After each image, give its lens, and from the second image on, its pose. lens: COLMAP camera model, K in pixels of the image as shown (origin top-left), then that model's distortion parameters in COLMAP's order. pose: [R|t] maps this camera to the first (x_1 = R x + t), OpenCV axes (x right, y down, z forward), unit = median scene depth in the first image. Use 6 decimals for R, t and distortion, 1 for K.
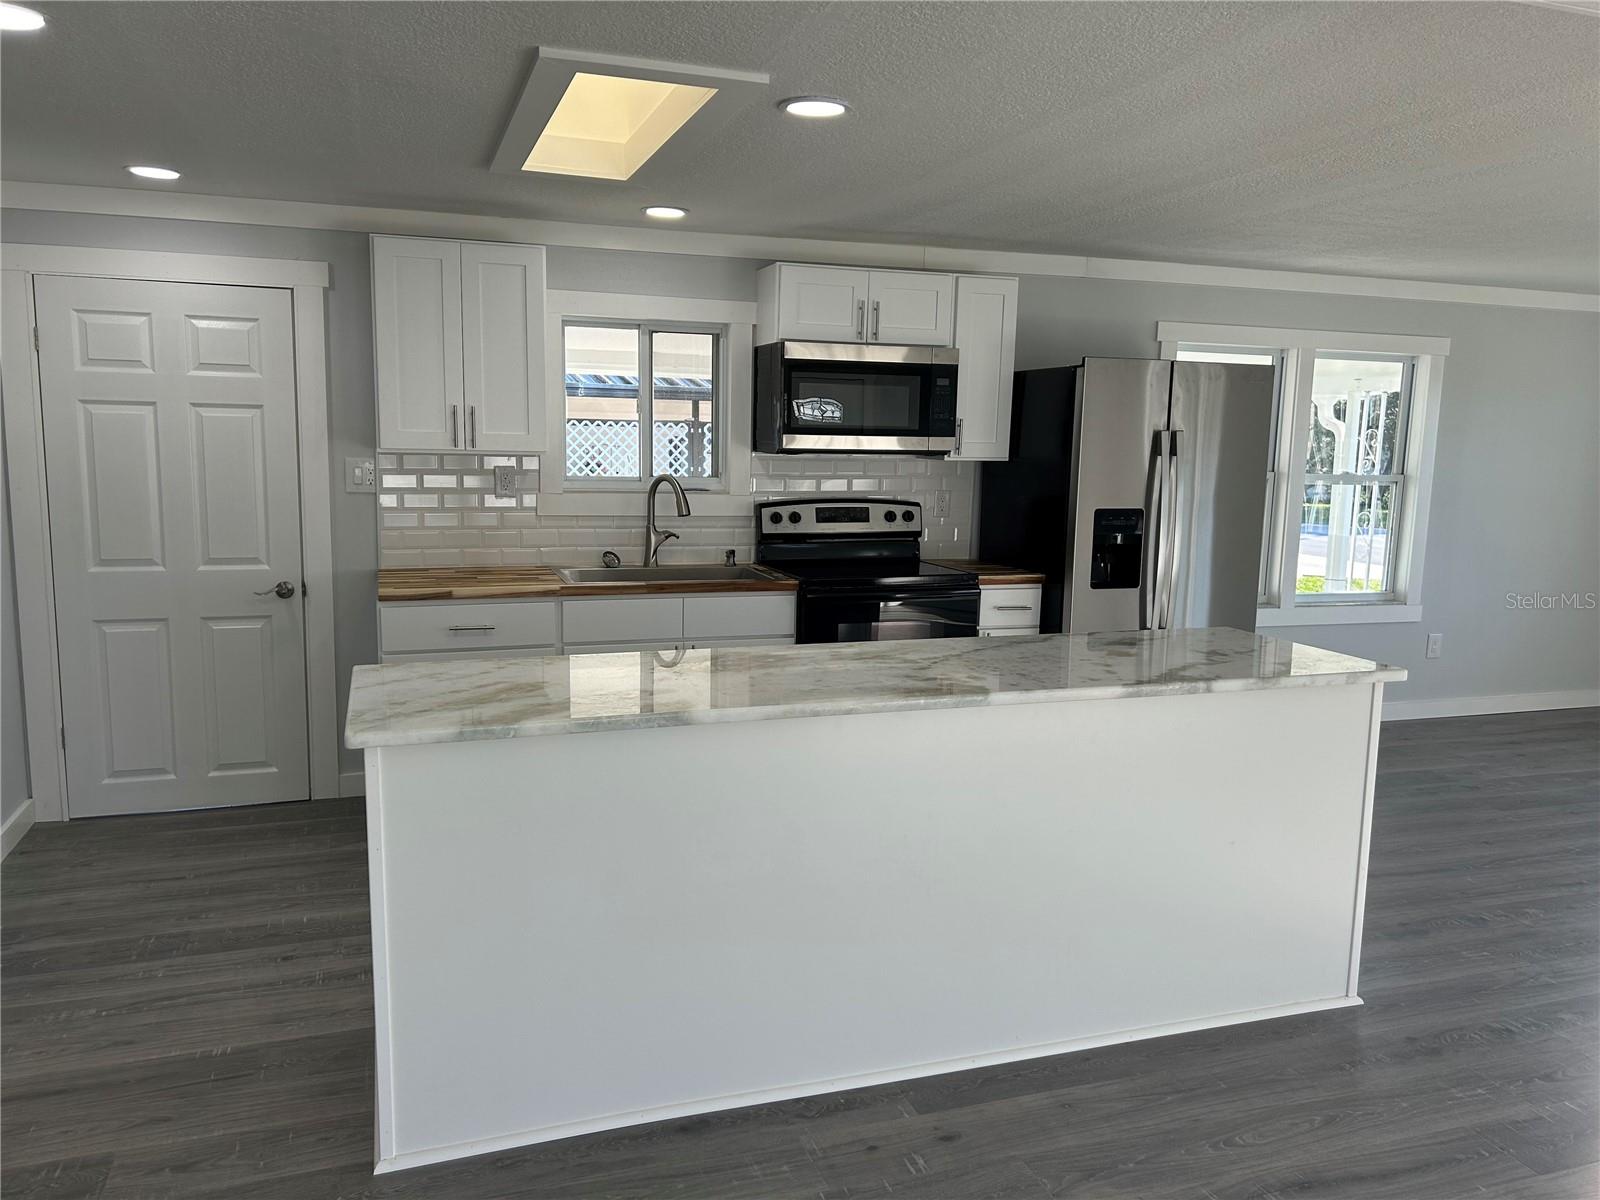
lens RADIAL K [[1200.8, 0, 797.0], [0, 1200.8, 604.5], [0, 0, 1]] dist [0.049299, -0.040798]
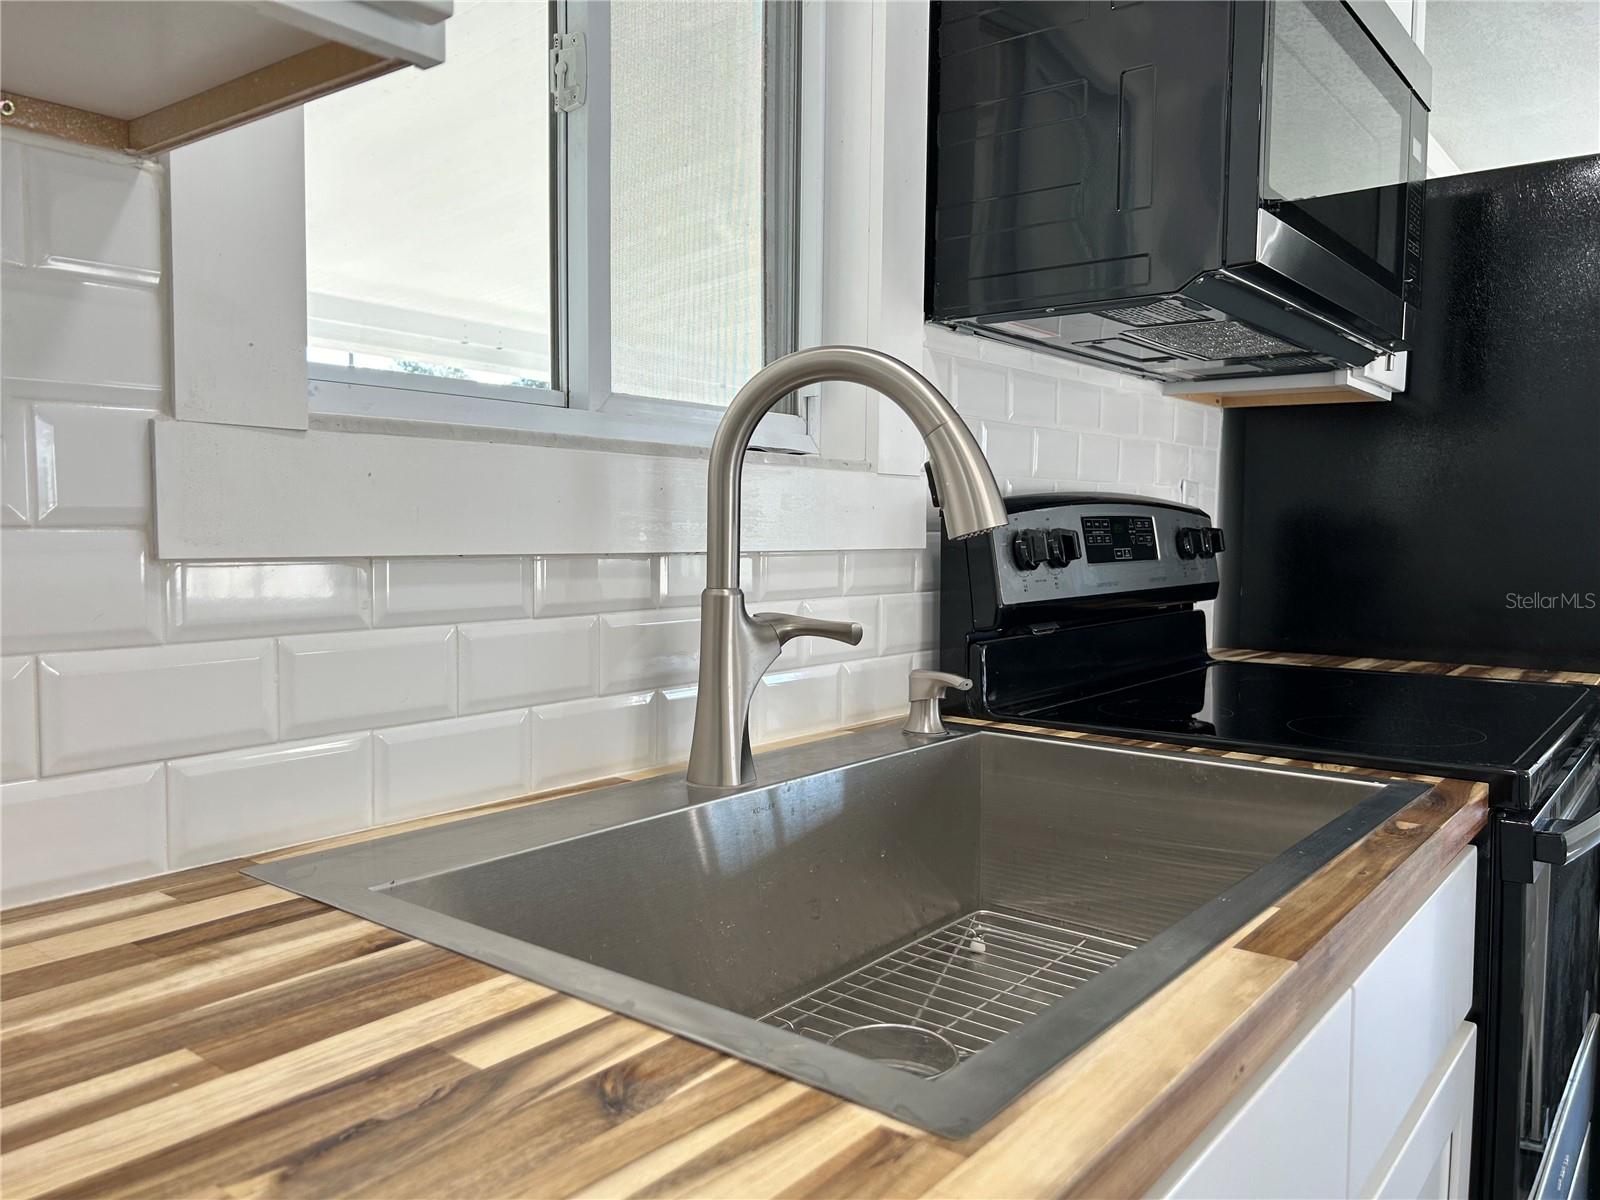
lens RADIAL K [[1200.8, 0, 807.4], [0, 1200.8, 601.8], [0, 0, 1]] dist [0.049299, -0.040798]
pose [[0.836329, -0.048441, 0.546084, -0.226927], [0.086679, 0.995244, -0.044464, -0.052686], [-0.541332, 0.084521, 0.836550, 0.805686]]
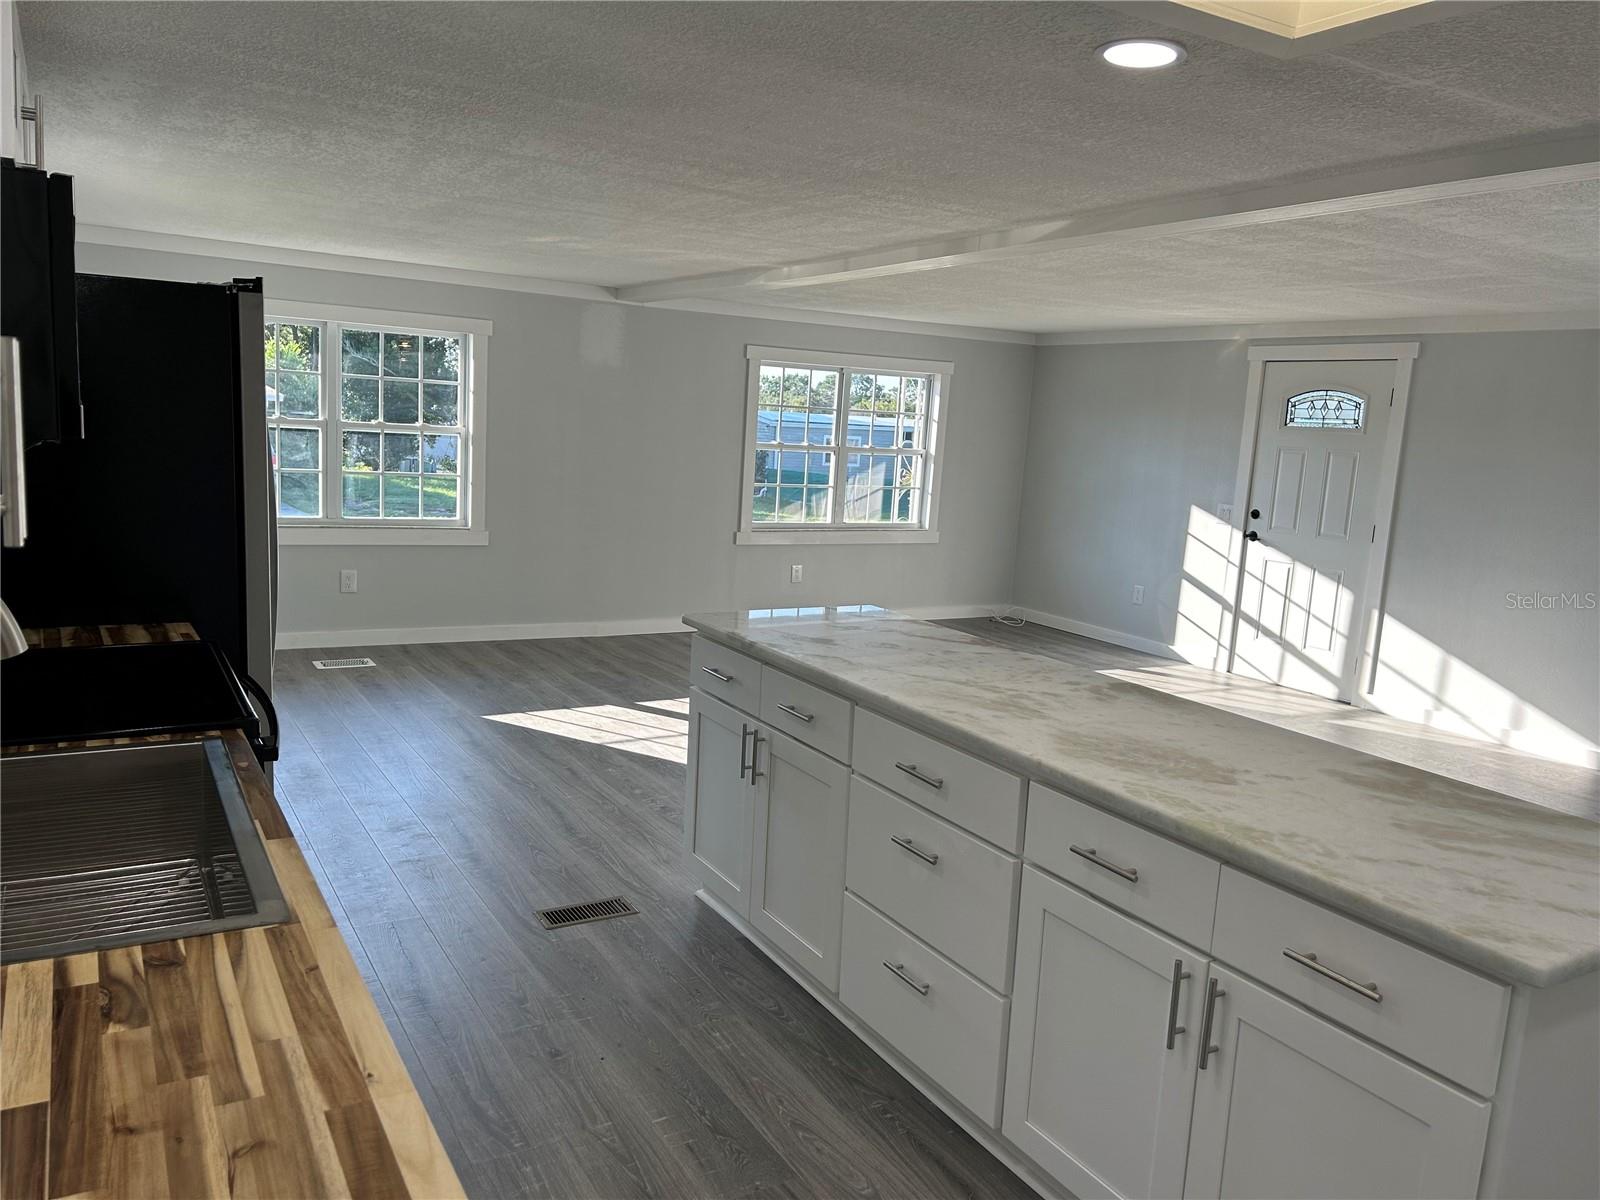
lens RADIAL K [[1200.8, 0, 798.0], [0, 1200.8, 601.9], [0, 0, 1]] dist [0.049299, -0.040798]
pose [[-0.207268, -0.181371, 0.961324, -0.445398], [0.075816, 0.976730, 0.200624, -0.132912], [-0.975342, 0.114467, -0.188694, 0.810832]]
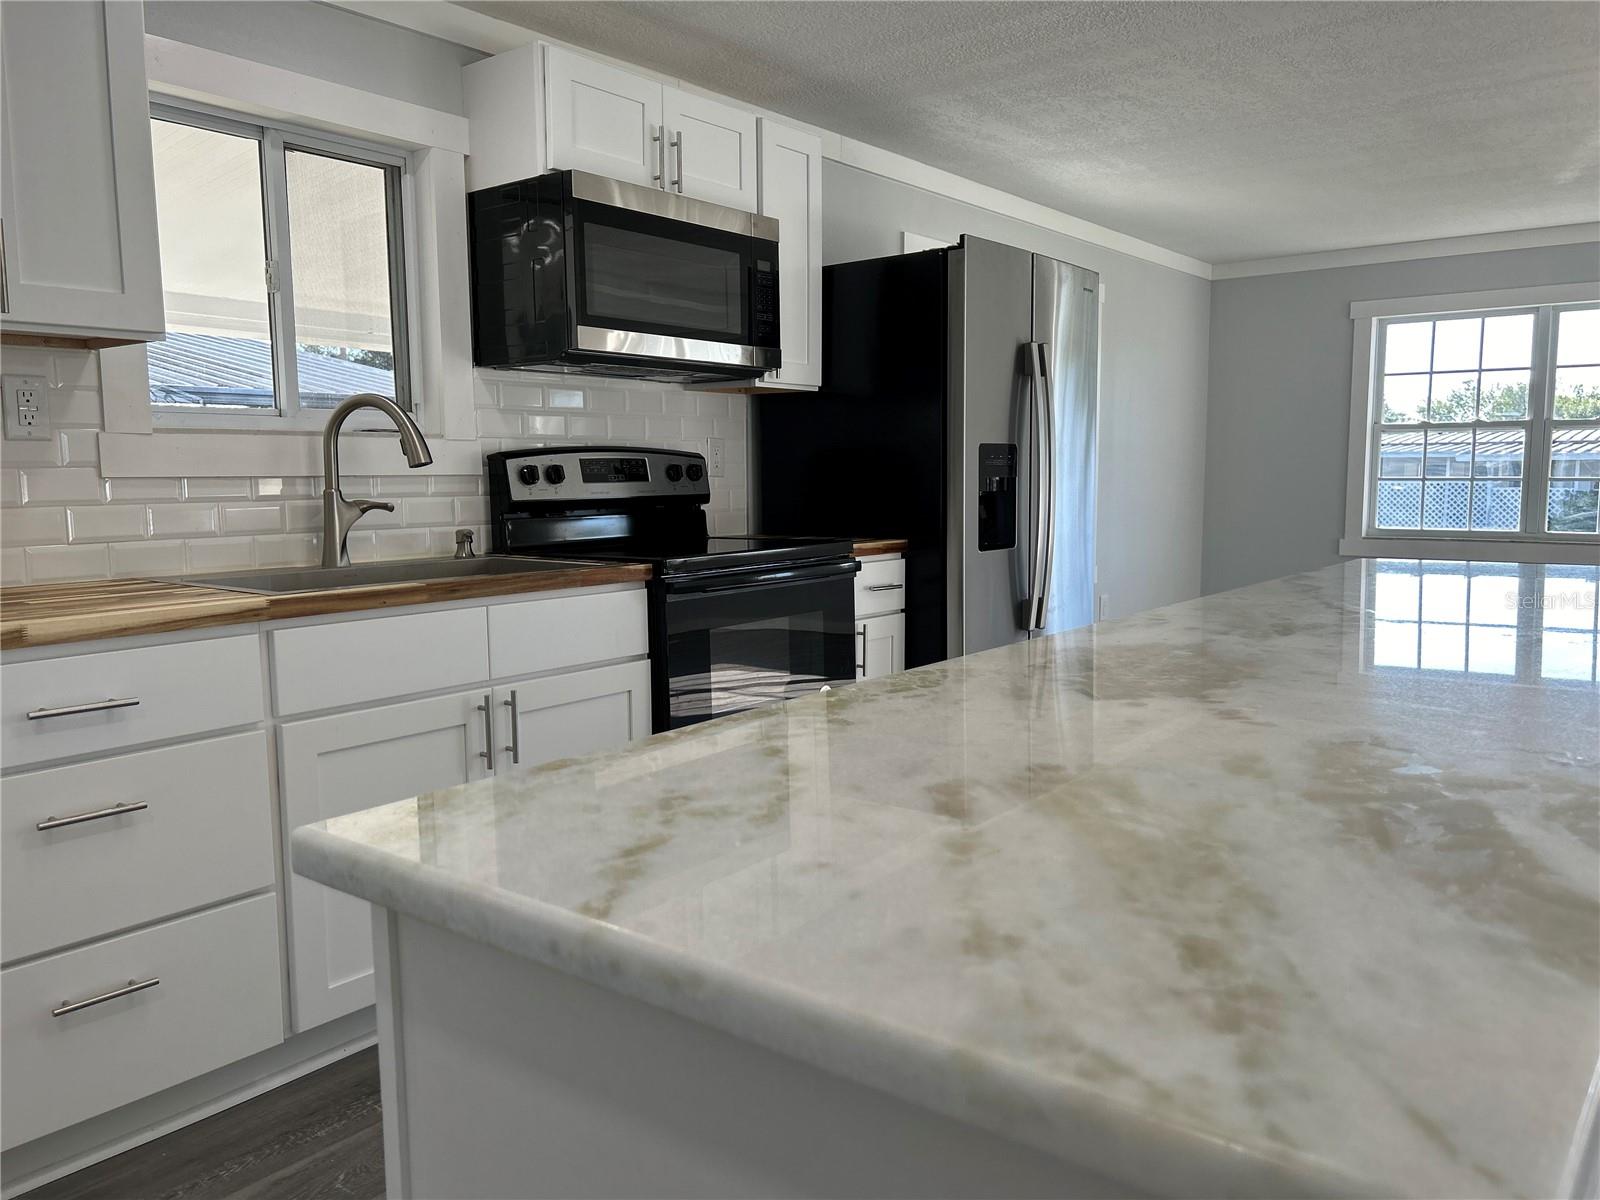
lens RADIAL K [[1200.8, 0, 809.0], [0, 1200.8, 602.9], [0, 0, 1]] dist [0.049299, -0.040798]
pose [[0.841254, -0.087399, 0.533529, -0.237203], [0.102194, 0.994763, 0.001817, 0.006303], [-0.530893, 0.052995, 0.845780, 0.417577]]
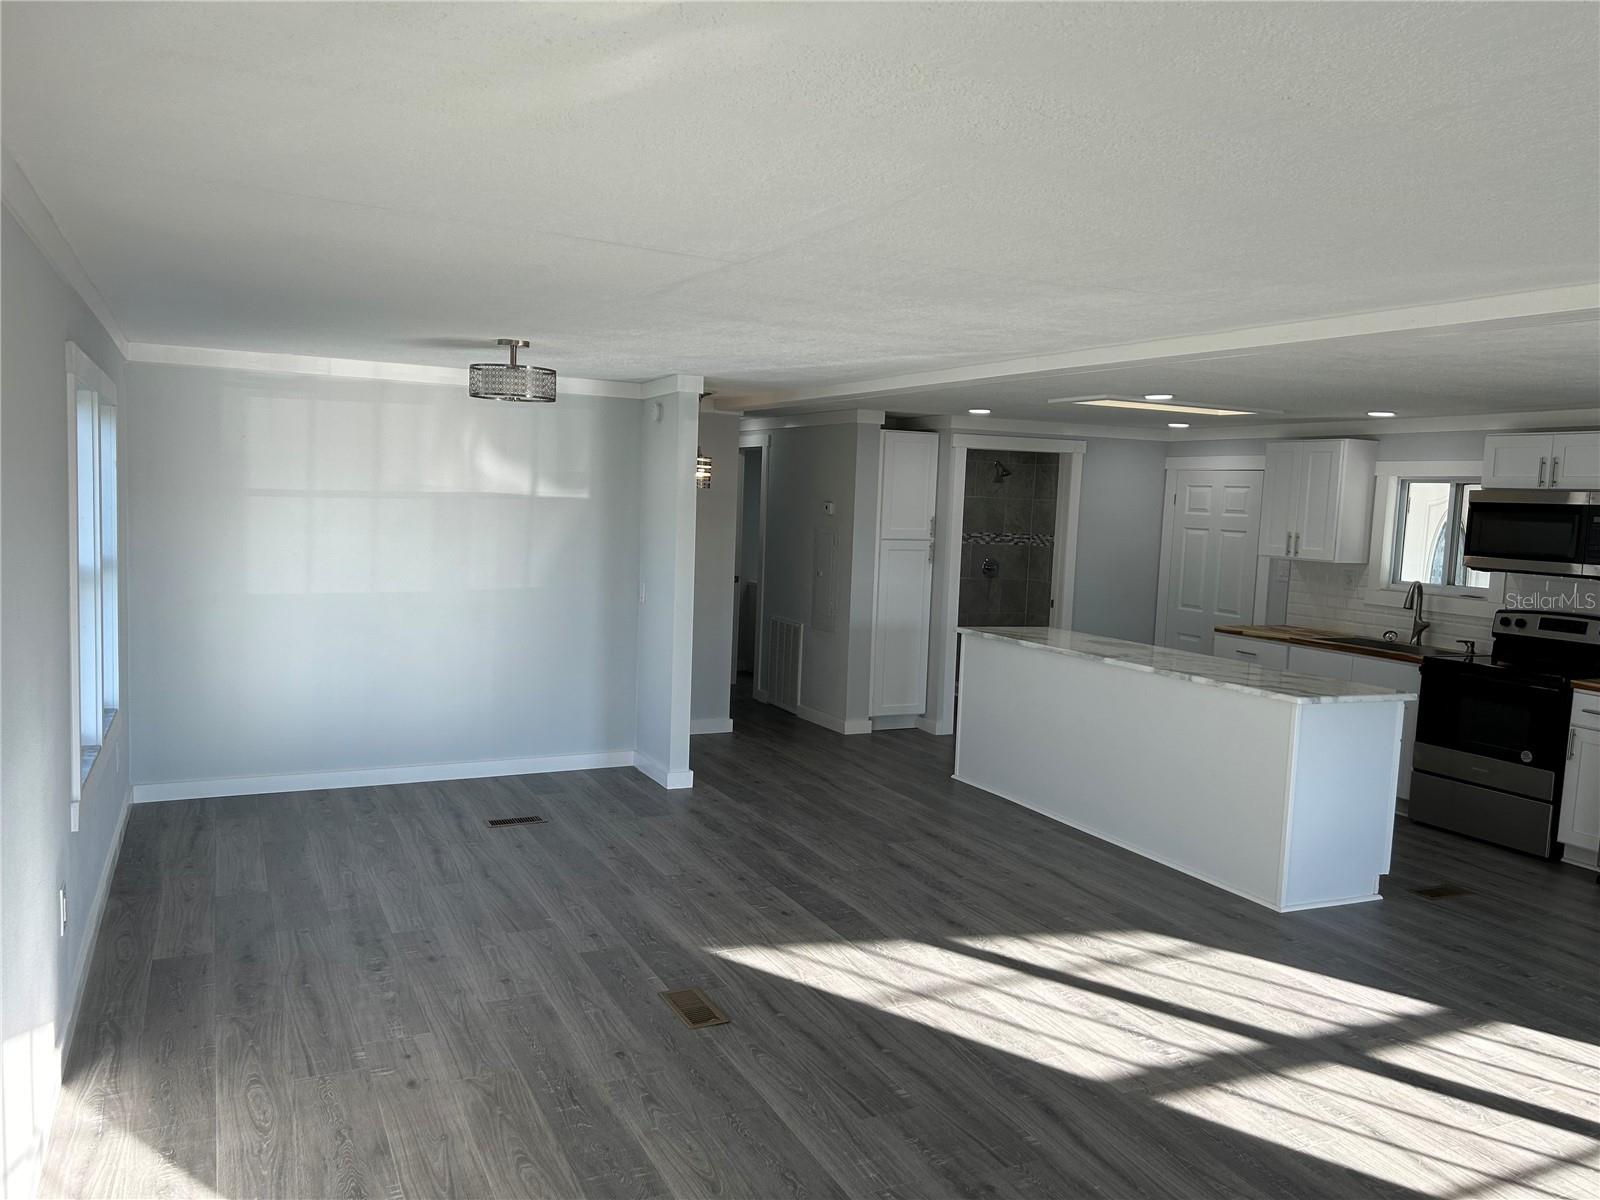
lens RADIAL K [[1200.8, 0, 794.9], [0, 1200.8, 600.4], [0, 0, 1]] dist [0.049299, -0.040798]
pose [[0.114497, 0.069481, -0.990991, 1.228882], [-0.185835, 0.981440, 0.047341, -0.014316], [0.975887, 0.178740, 0.125284, 0.081652]]
